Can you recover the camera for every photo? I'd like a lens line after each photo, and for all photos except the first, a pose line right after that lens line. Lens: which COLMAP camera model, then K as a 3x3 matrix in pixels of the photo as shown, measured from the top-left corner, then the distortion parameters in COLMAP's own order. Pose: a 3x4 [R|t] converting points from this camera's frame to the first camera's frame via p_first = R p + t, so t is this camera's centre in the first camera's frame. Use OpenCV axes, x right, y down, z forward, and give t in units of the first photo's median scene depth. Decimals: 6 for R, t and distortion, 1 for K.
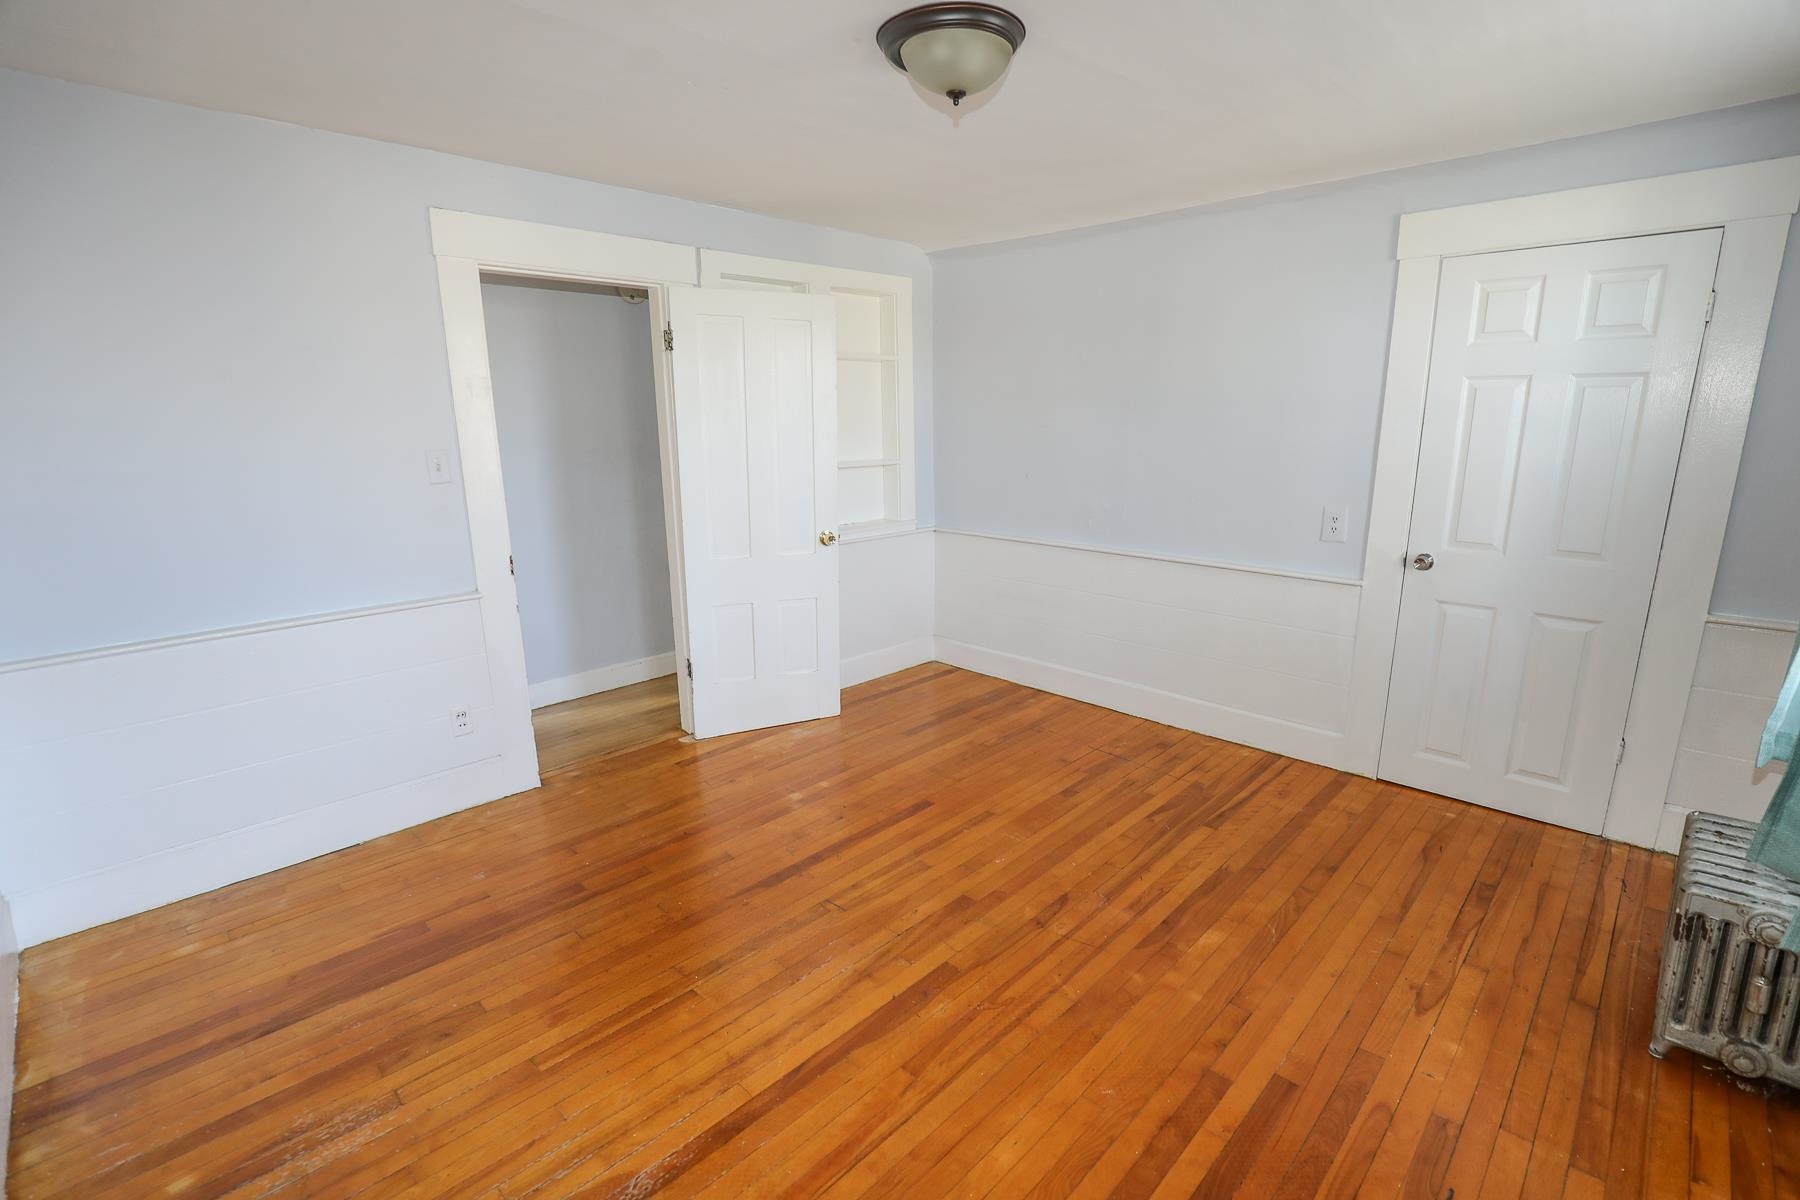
lens RADIAL K [[829.5, 0, 910.8], [0, 829.5, 610.1], [0, 0, 1]] dist [-0.029296, 0.000208]
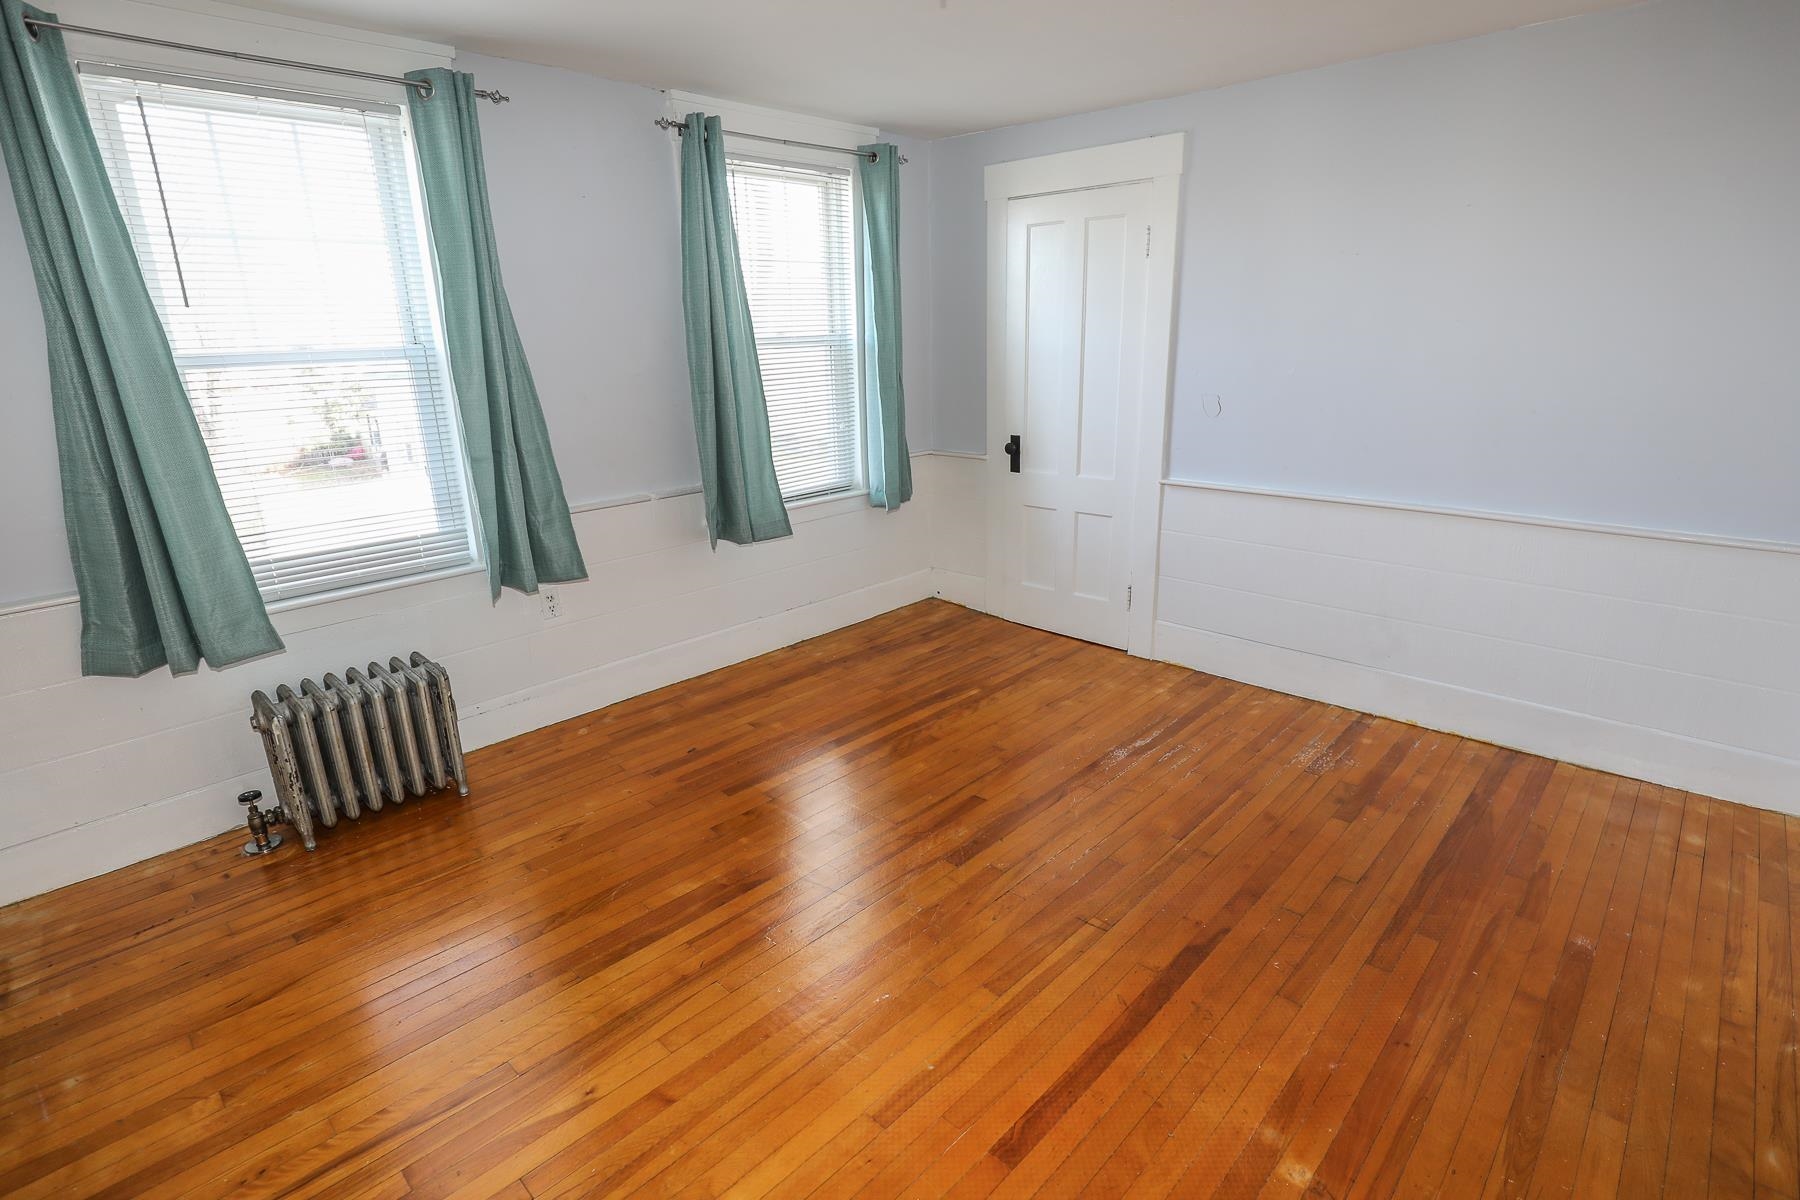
lens RADIAL K [[883.3, 0, 914.9], [0, 883.3, 607.4], [0, 0, 1]] dist [-0.025831, 0.000194]
pose [[-0.999504, 0.031074, -0.005042, 0.072509], [0.024177, 0.860283, 0.509243, -0.330188], [0.020161, 0.508869, -0.860608, 1.397884]]
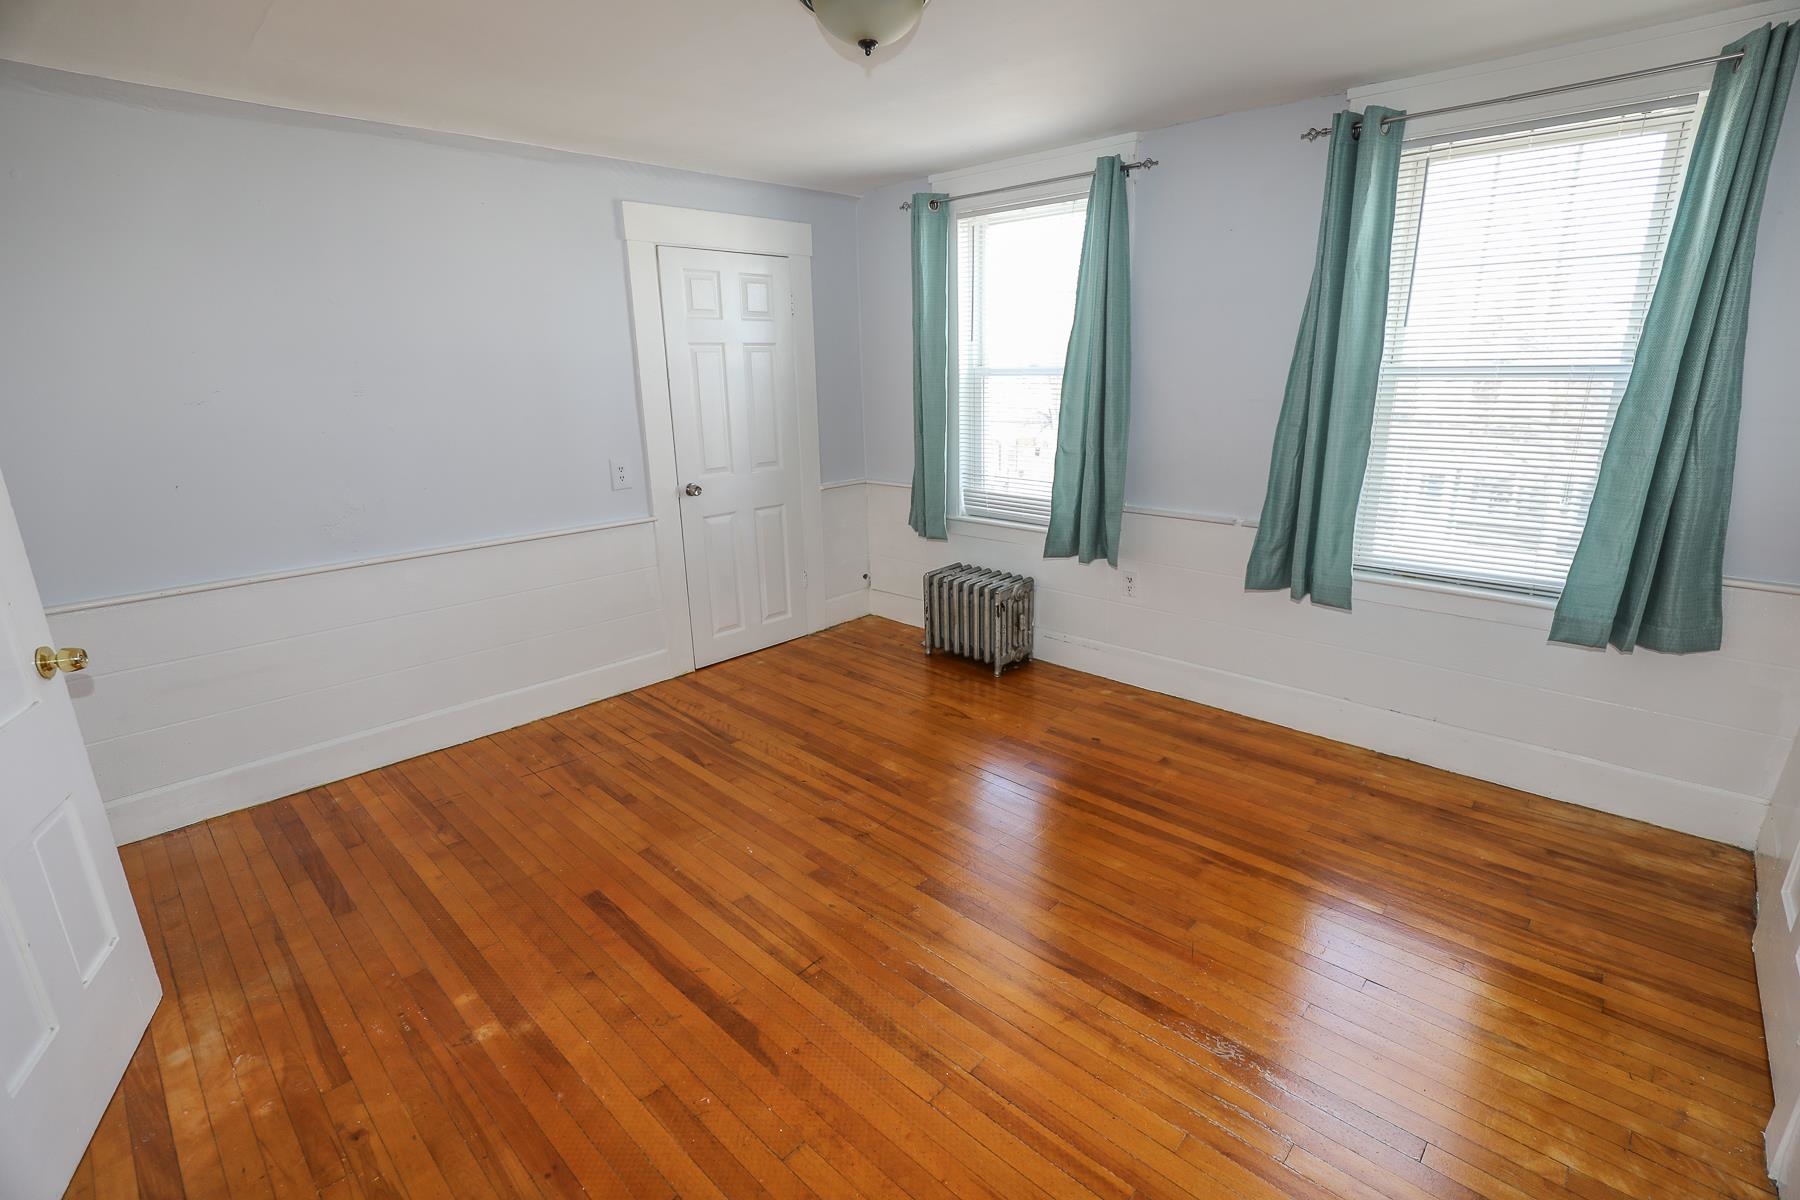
lens RADIAL K [[820.5, 0, 911.2], [0, 820.5, 613.3], [0, 0, 1]] dist [-0.029729, 0.001062]
pose [[-0.013055, -0.281549, 0.959458, -0.685846], [0.243215, 0.929828, 0.276164, -0.156127], [-0.969885, 0.236960, 0.056338, 0.672292]]
